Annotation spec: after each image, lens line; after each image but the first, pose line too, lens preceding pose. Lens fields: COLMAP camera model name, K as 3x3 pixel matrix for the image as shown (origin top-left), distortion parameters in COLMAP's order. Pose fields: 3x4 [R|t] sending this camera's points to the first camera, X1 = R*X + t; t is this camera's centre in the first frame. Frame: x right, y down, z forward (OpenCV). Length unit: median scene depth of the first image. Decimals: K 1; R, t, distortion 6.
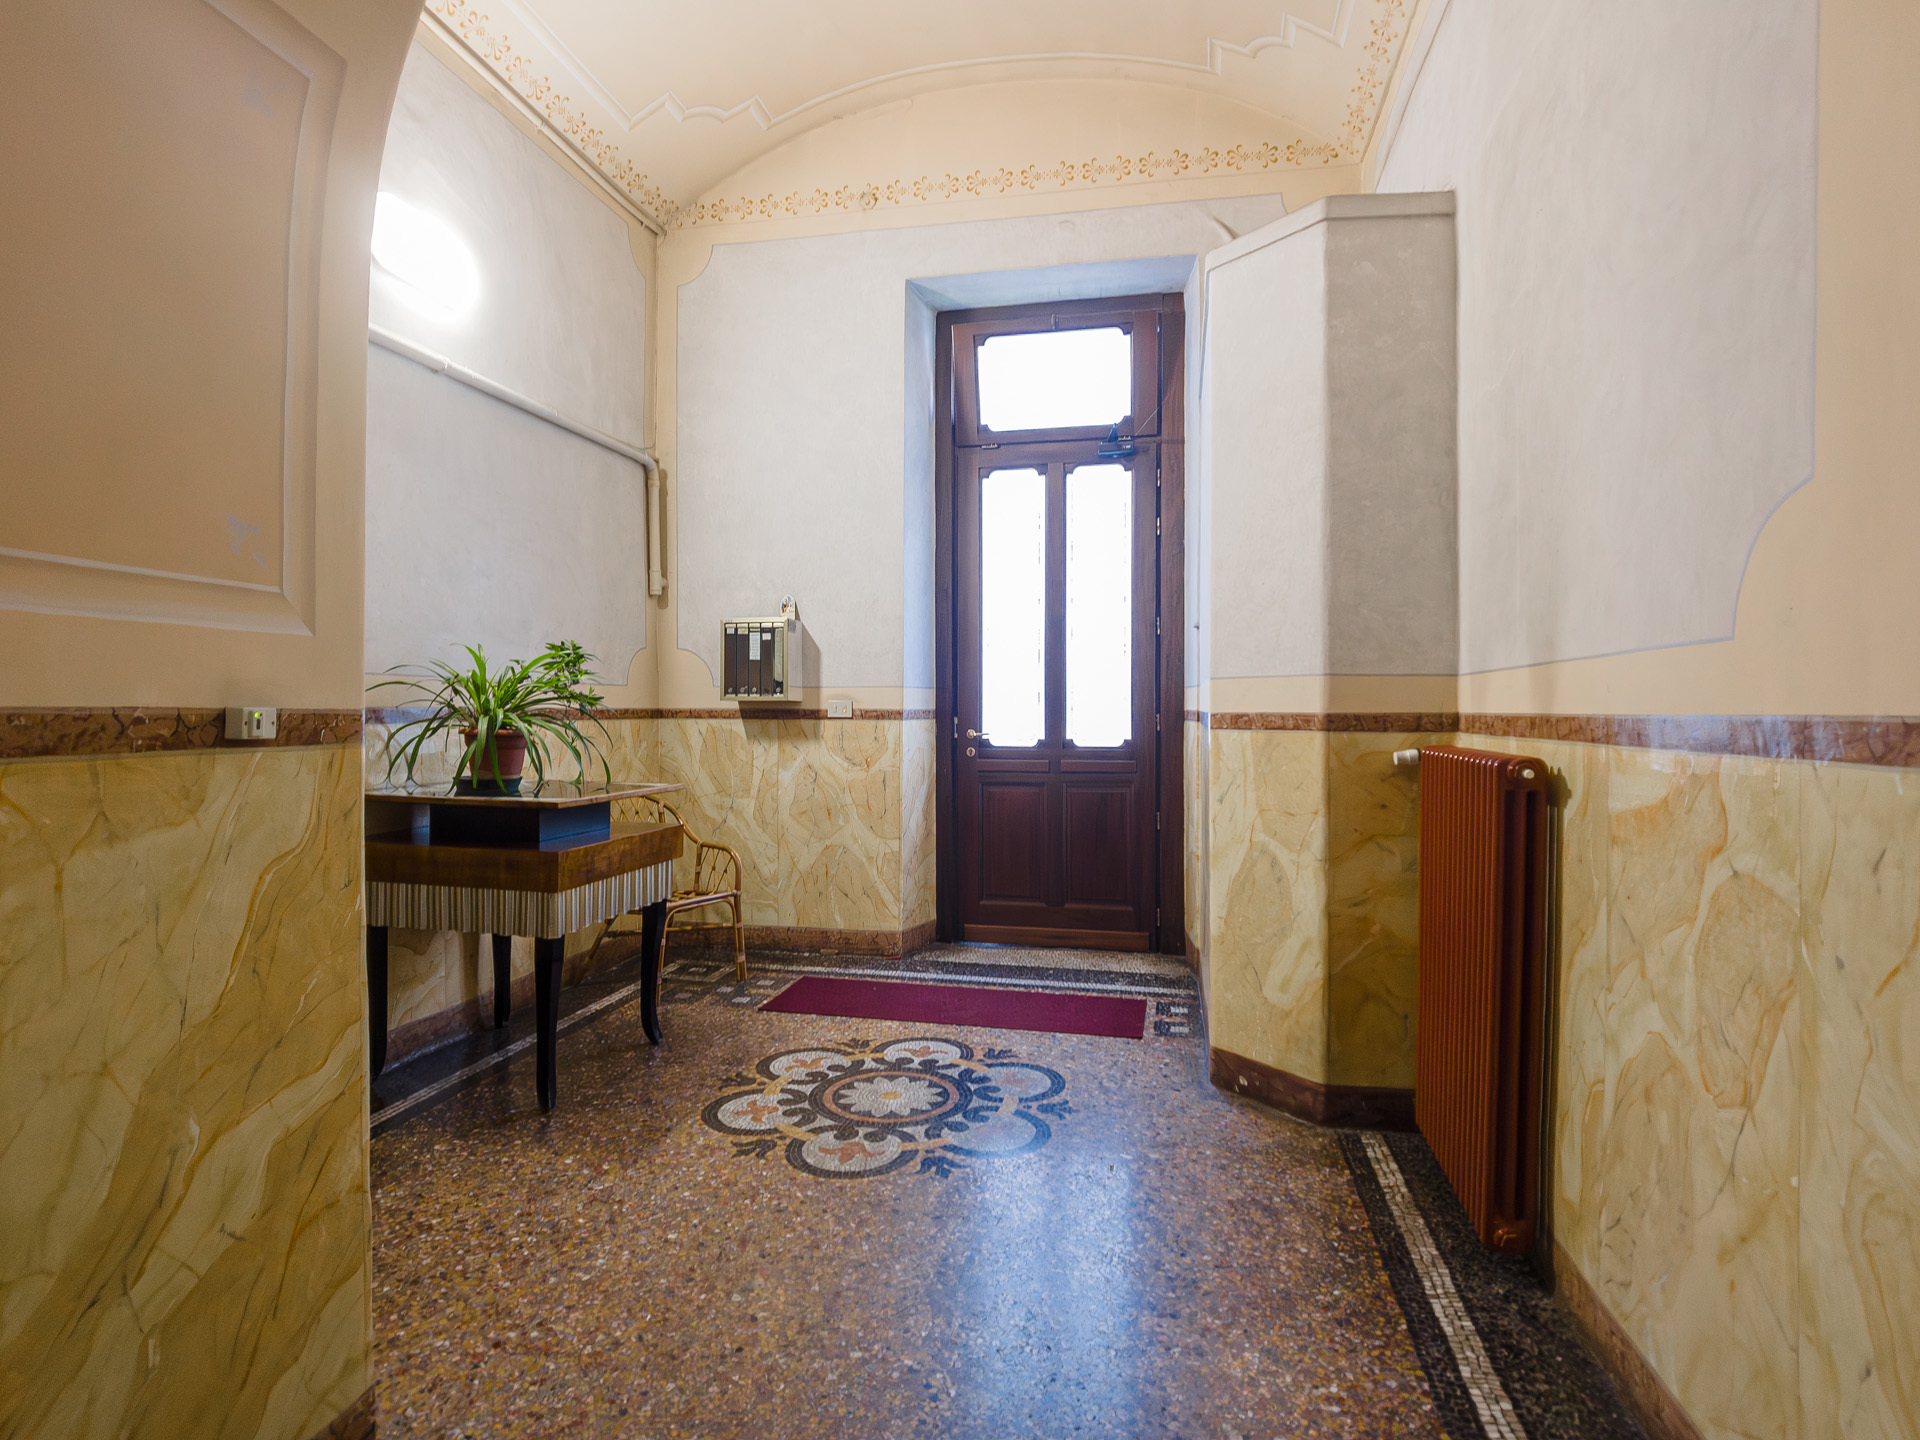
lens RADIAL K [[1045.8, 0, 960.0], [0, 1045.8, 719.6], [0, 0, 1]] dist [-0.034309, 0.008861]
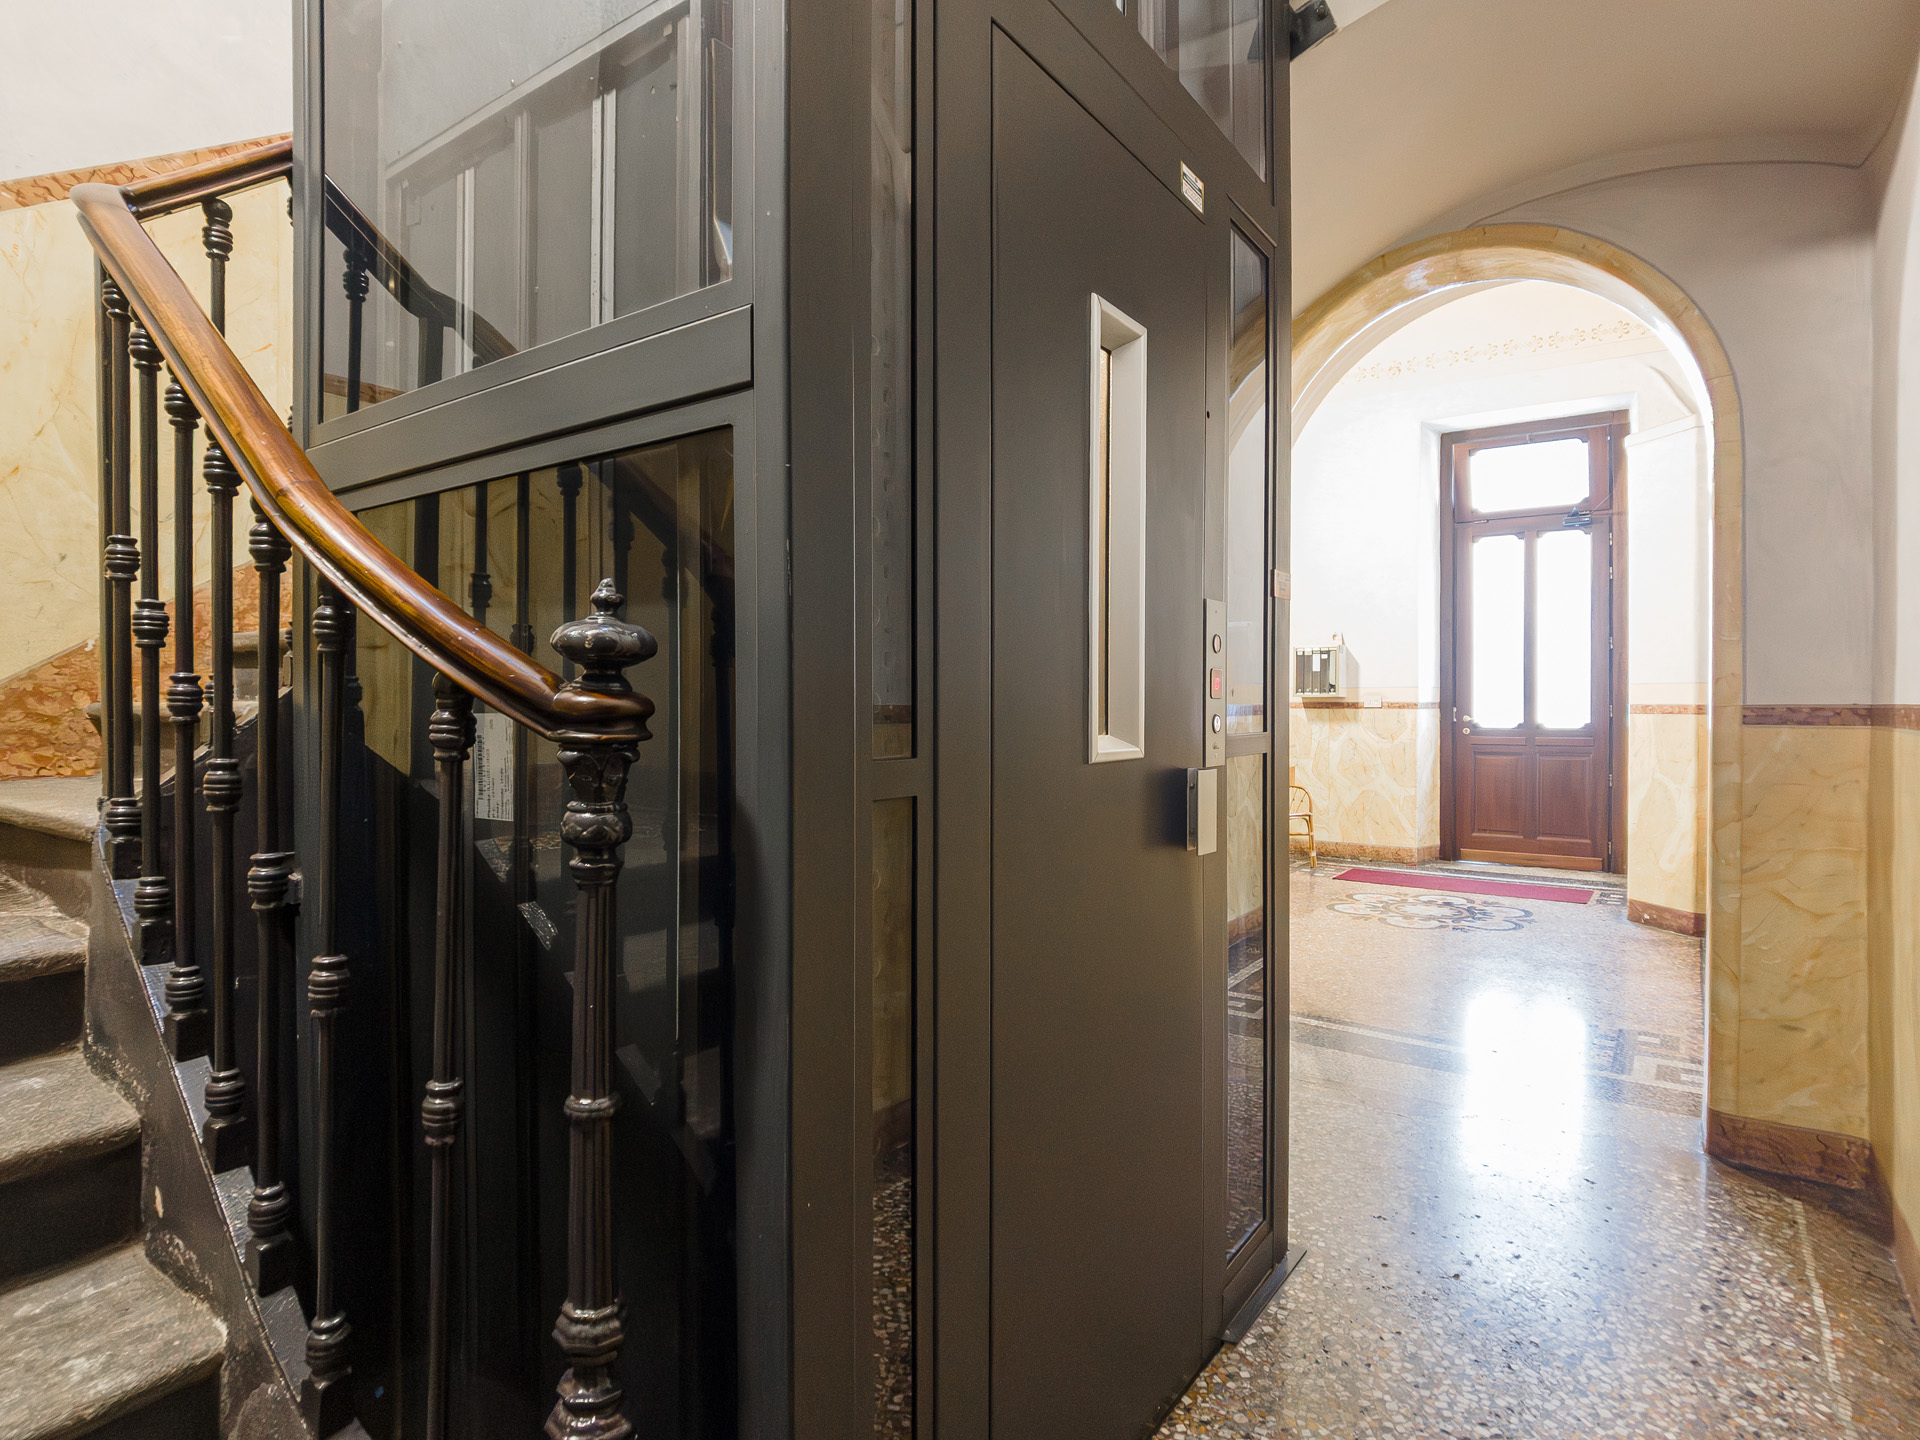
lens RADIAL K [[1045.8, 0, 957.4], [0, 1045.8, 705.3], [0, 0, 1]] dist [-0.034309, 0.008861]
pose [[0.912571, 0.001091, -0.408916, -0.050752], [-0.003118, 0.999986, -0.004289, 0.003658], [0.408906, 0.005188, 0.912562, -0.698365]]
